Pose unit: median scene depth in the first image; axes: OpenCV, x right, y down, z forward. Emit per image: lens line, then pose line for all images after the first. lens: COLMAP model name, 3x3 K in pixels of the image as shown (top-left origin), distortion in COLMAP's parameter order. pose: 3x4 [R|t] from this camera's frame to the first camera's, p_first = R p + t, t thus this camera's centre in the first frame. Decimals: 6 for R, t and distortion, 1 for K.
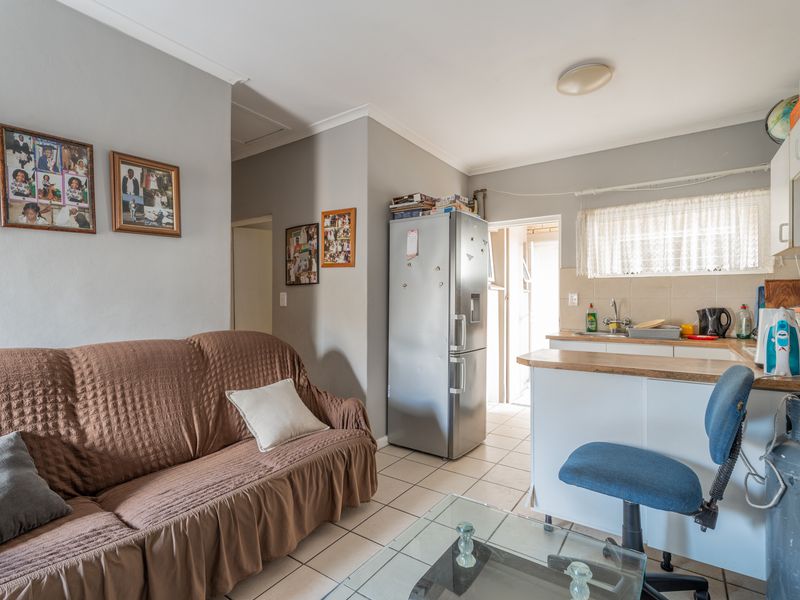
lens RADIAL K [[402.4, 0, 406.8], [0, 402.4, 301.2], [0, 0, 1]] dist [0.005757, 0.001744]
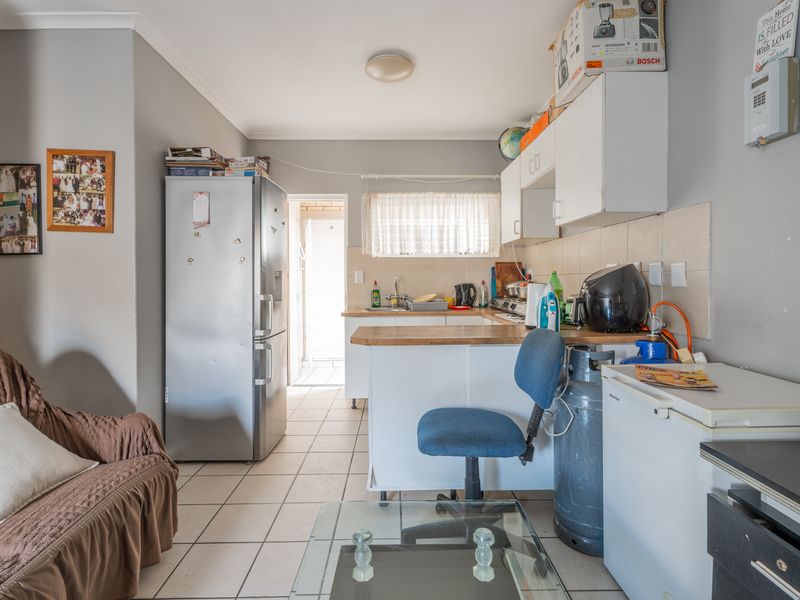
lens RADIAL K [[402.4, 0, 404.7], [0, 402.4, 283.7], [0, 0, 1]] dist [0.005757, 0.001744]
pose [[0.815849, -0.011609, 0.578148, -0.120893], [0.005149, 0.999905, 0.012812, -0.000191], [-0.578242, -0.007475, 0.815831, 0.098708]]
